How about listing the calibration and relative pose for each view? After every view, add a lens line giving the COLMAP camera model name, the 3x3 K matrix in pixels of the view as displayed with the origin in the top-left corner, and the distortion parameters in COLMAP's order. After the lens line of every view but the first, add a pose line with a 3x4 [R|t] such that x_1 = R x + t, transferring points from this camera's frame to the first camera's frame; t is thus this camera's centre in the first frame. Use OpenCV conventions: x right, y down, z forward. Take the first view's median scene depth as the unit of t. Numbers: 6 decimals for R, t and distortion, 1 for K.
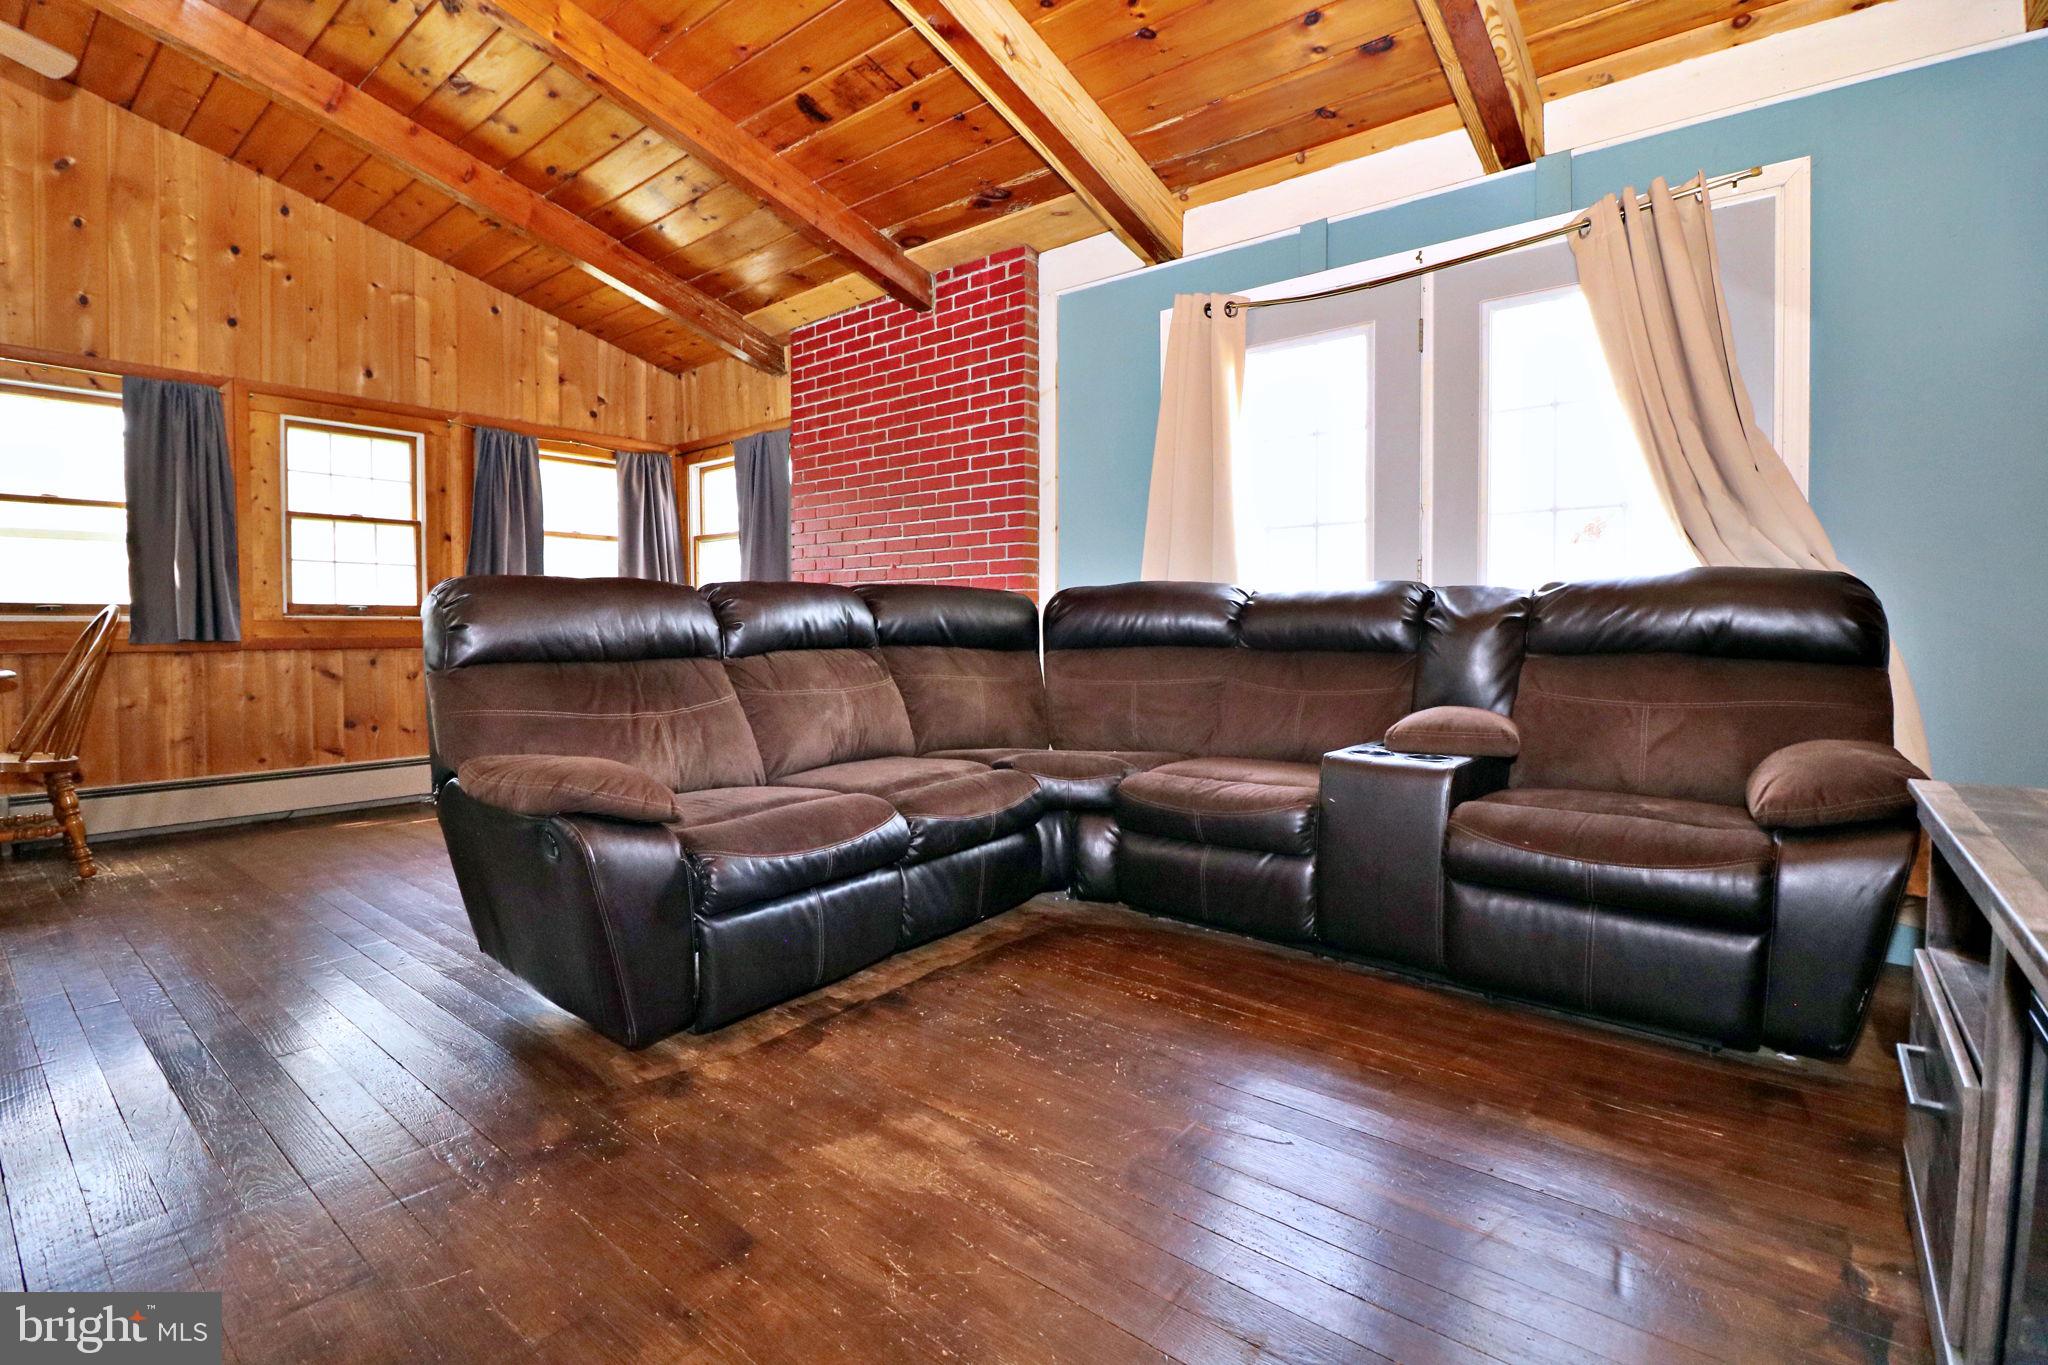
lens RADIAL K [[934.4, 0, 1016.6], [0, 934.4, 662.6], [0, 0, 1]] dist [-0.010273, -0.008895]
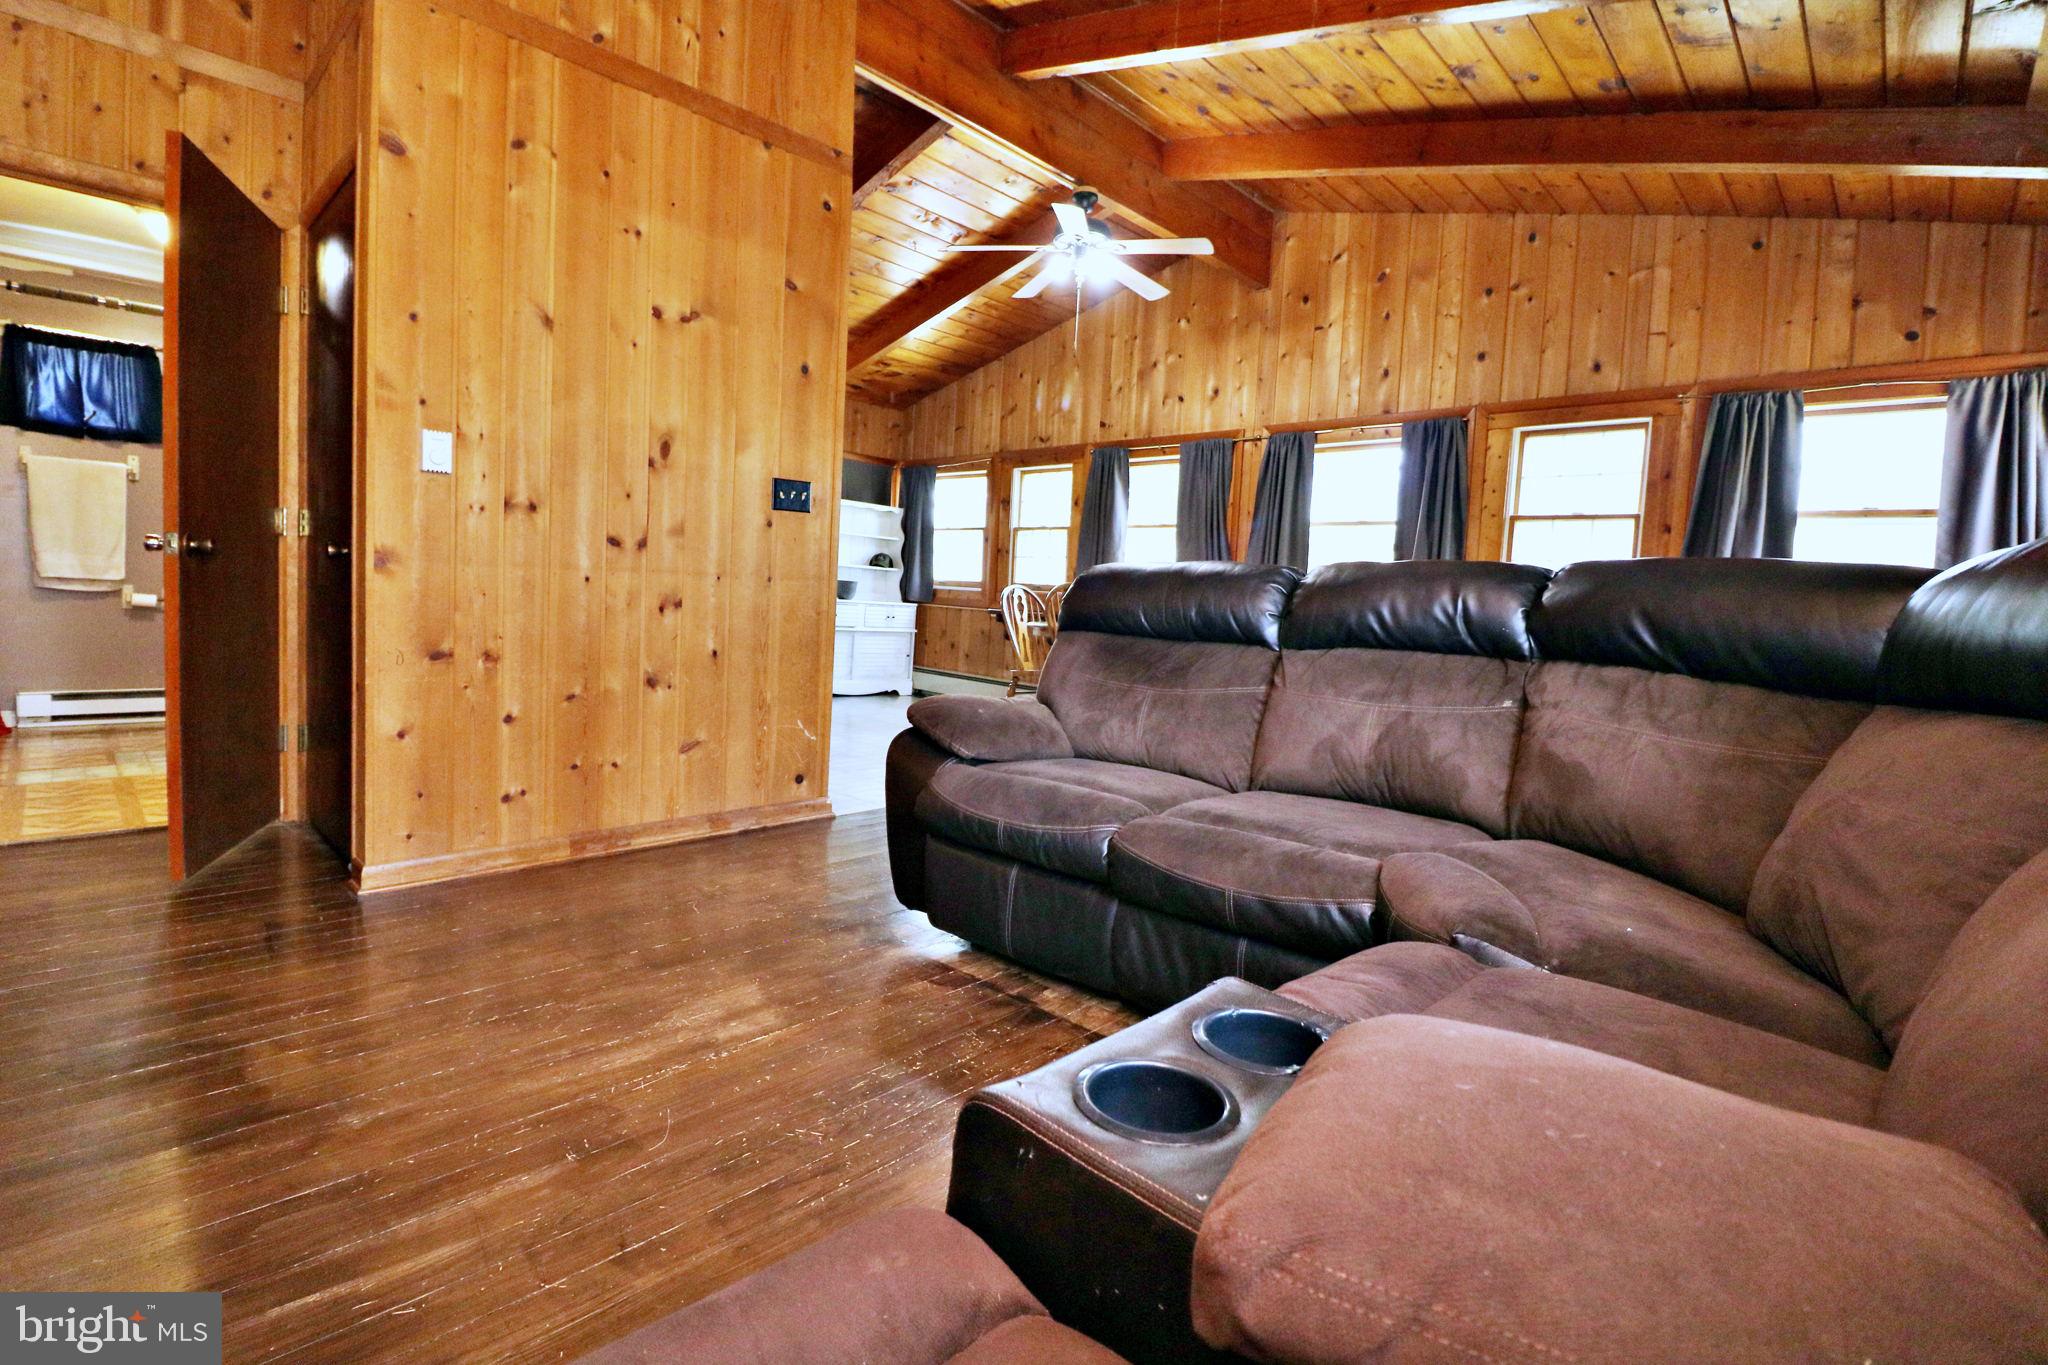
lens RADIAL K [[934.4, 0, 1008.7], [0, 934.4, 665.9], [0, 0, 1]] dist [-0.010273, -0.008895]
pose [[-0.085533, 0.073013, -0.993656, 0.496422], [-0.085725, 0.993074, 0.080350, -0.031791], [0.992641, 0.092054, -0.078682, 0.677660]]
